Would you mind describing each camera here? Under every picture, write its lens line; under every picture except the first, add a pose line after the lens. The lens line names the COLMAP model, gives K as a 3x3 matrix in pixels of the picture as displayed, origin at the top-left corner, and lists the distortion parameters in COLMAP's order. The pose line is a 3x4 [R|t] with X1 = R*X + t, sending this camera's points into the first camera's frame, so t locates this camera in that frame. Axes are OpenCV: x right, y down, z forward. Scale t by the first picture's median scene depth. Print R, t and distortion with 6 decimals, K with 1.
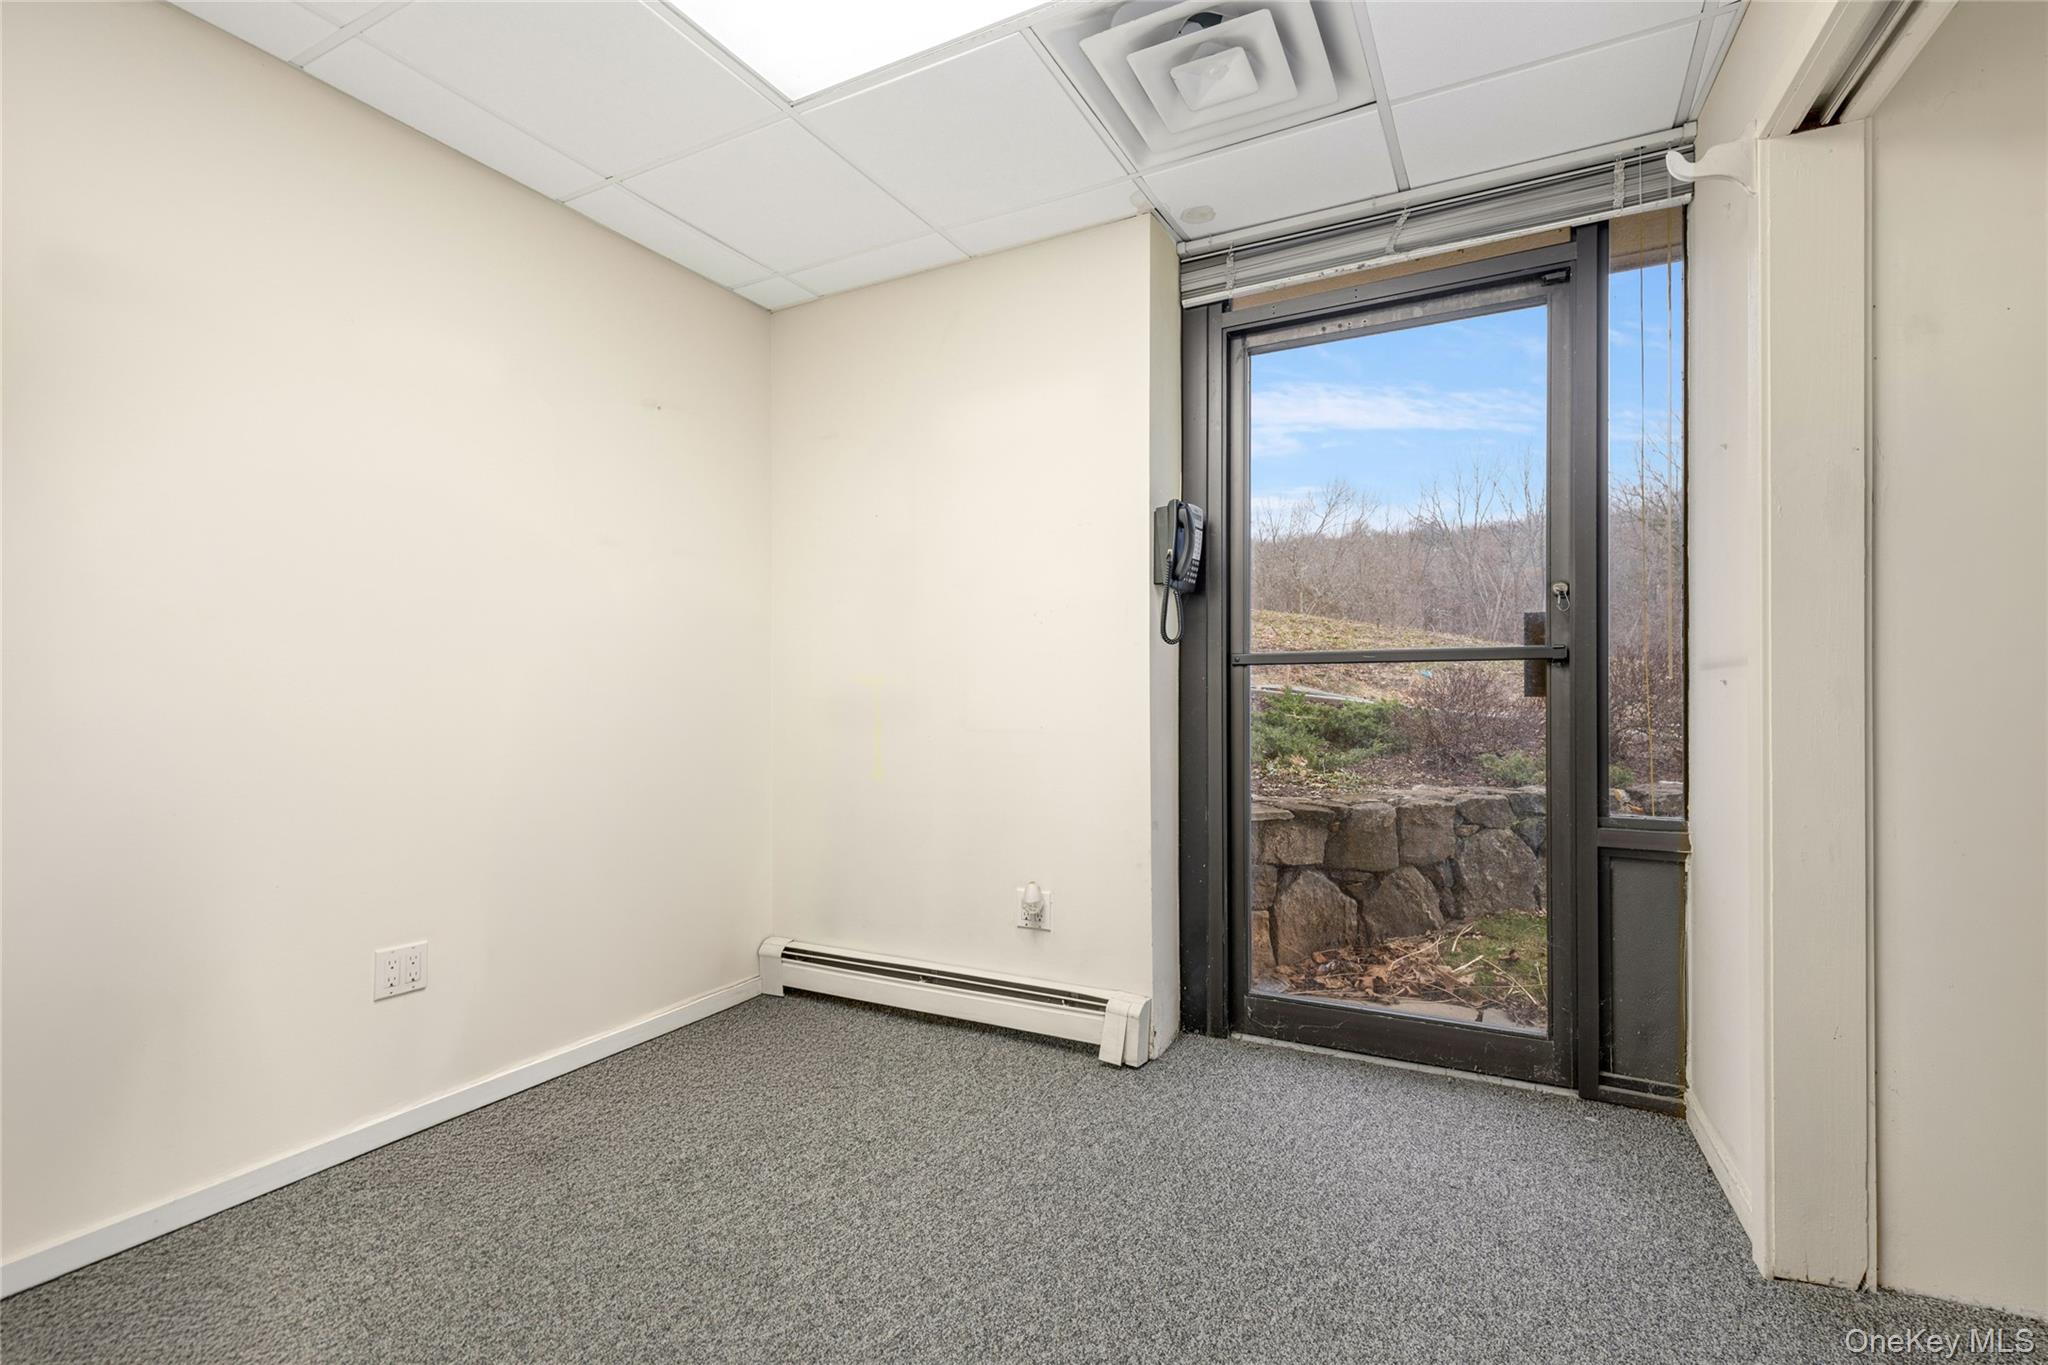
lens RADIAL K [[922.9, 0, 1021.4], [0, 922.9, 686.2], [0, 0, 1]] dist [0.010185, -0.002918]
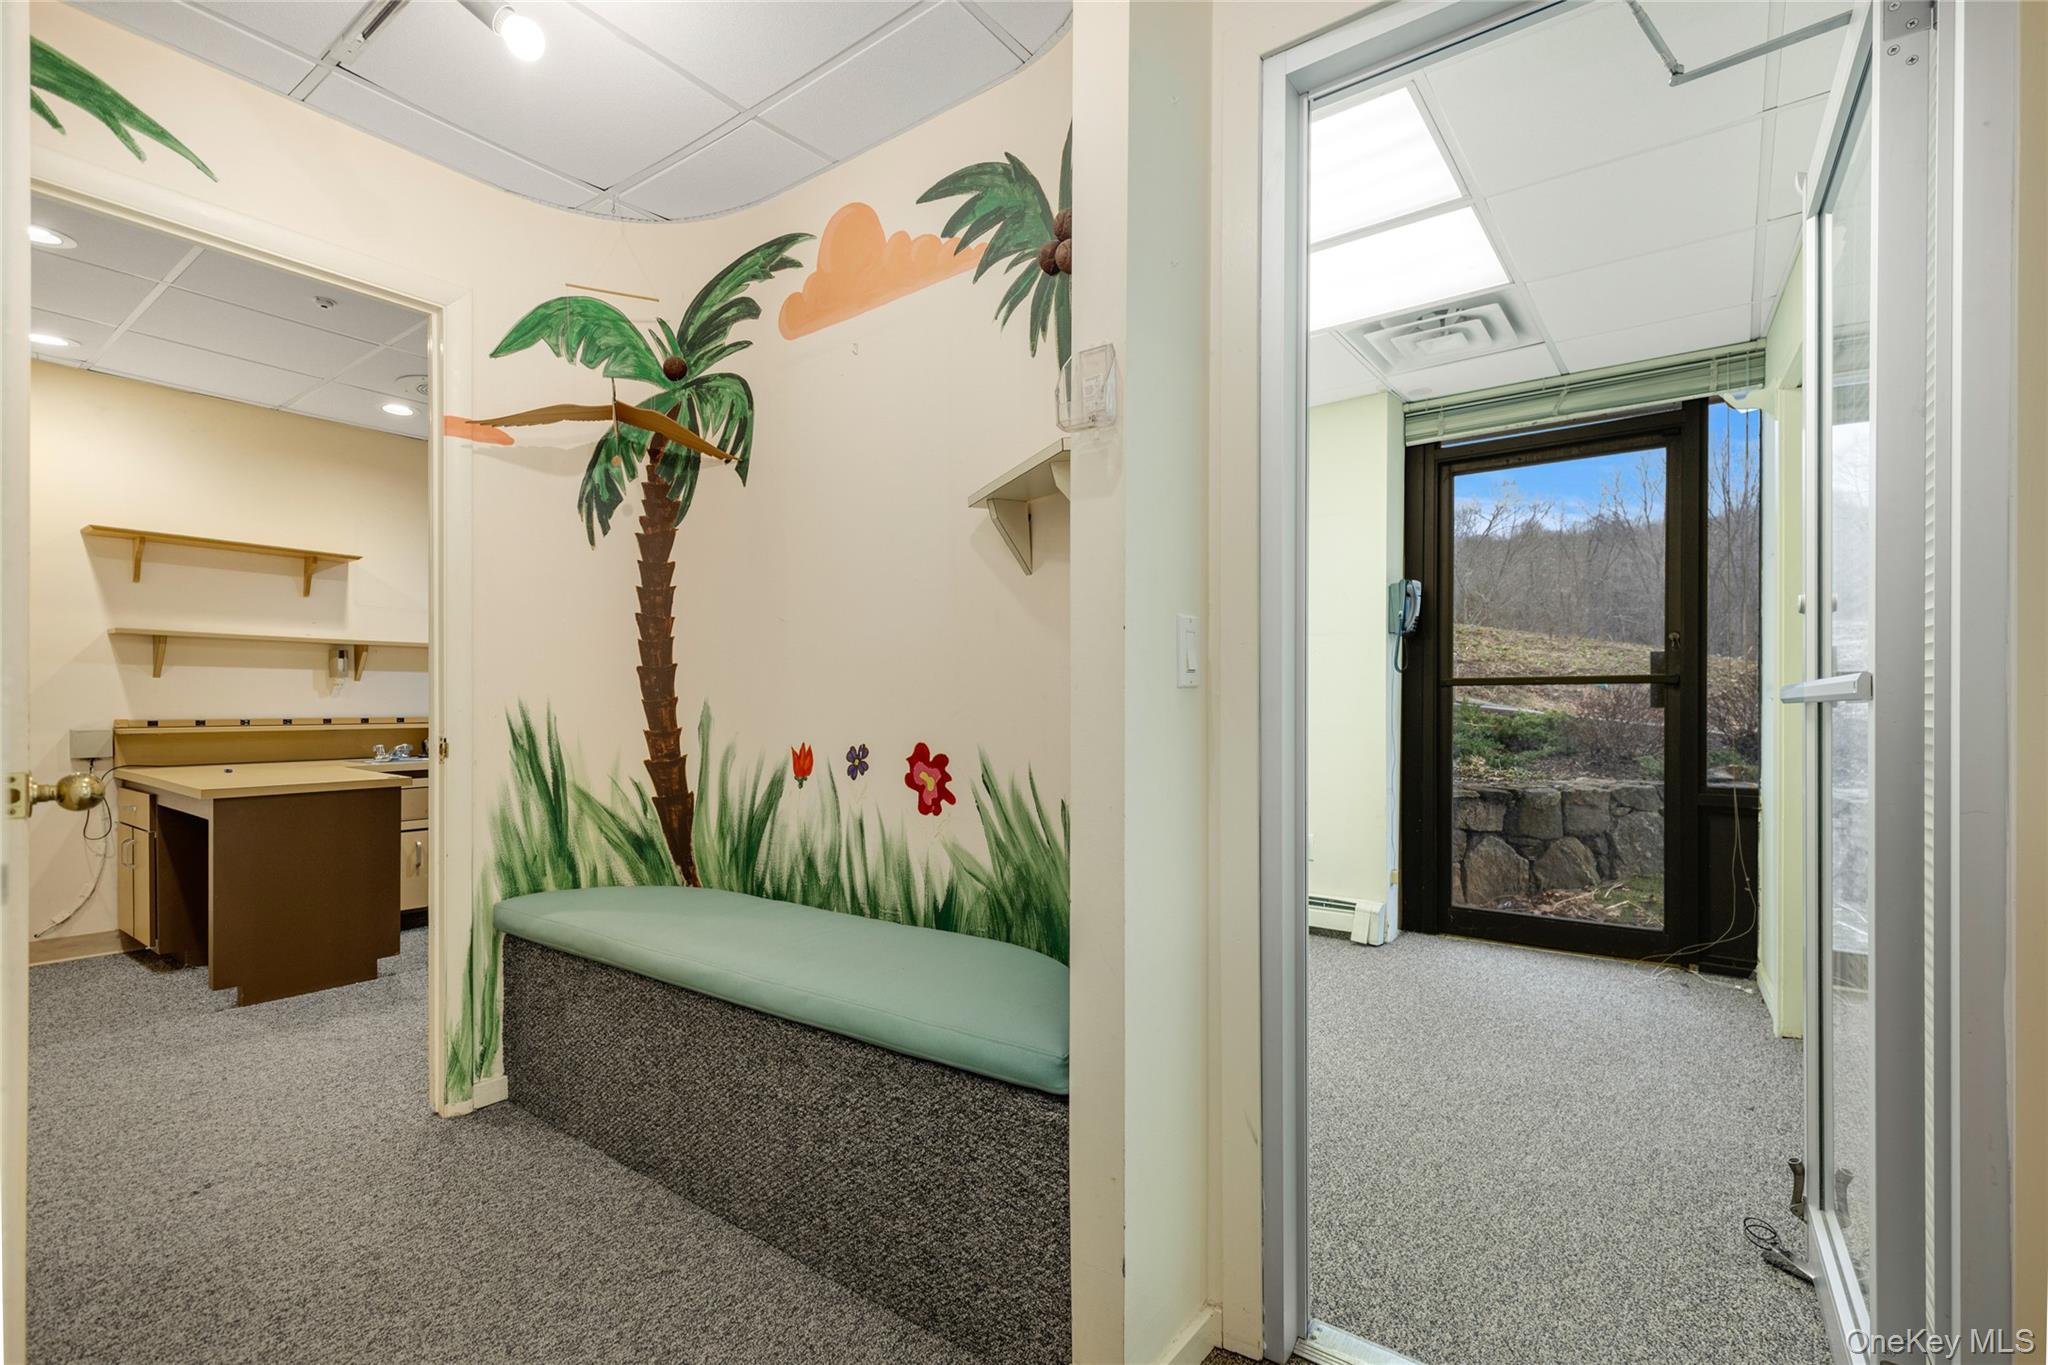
lens RADIAL K [[922.9, 0, 1028.8], [0, 922.9, 703.8], [0, 0, 1]] dist [0.010185, -0.002918]
pose [[0.989427, 0.001951, -0.145021, -0.168120], [-0.000821, 0.999969, 0.007850, -0.004001], [0.145031, -0.007648, 0.989398, -0.452587]]
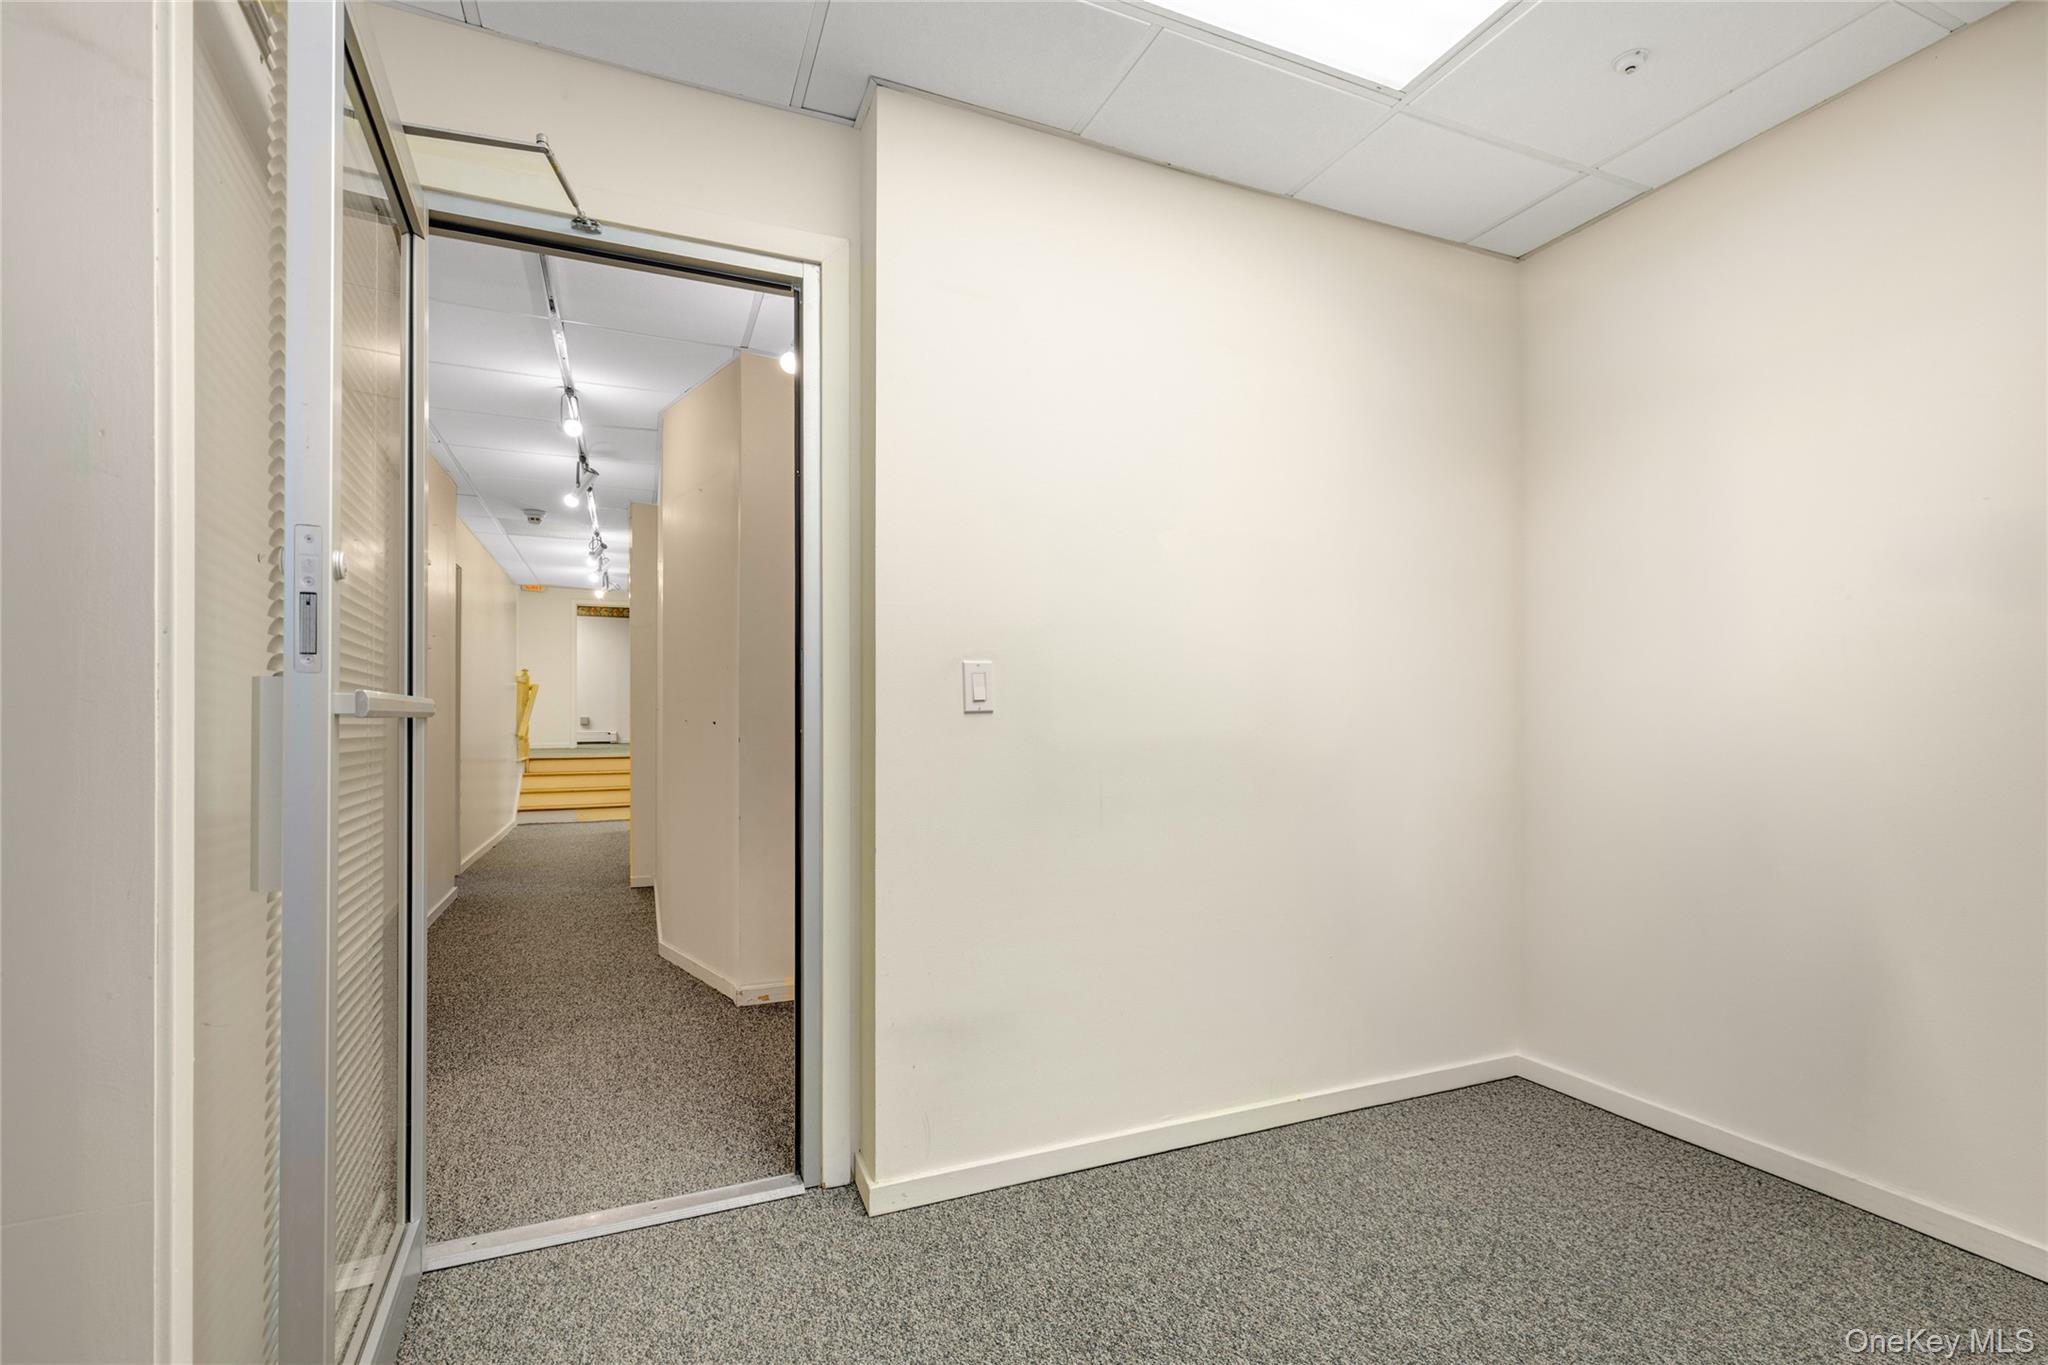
lens RADIAL K [[922.9, 0, 1026.0], [0, 922.9, 694.3], [0, 0, 1]] dist [0.010185, -0.002918]
pose [[-0.617531, -0.003680, -0.786538, 0.875176], [0.013059, 0.999803, -0.014931, -0.001177], [0.786438, -0.019491, -0.617362, 1.743600]]
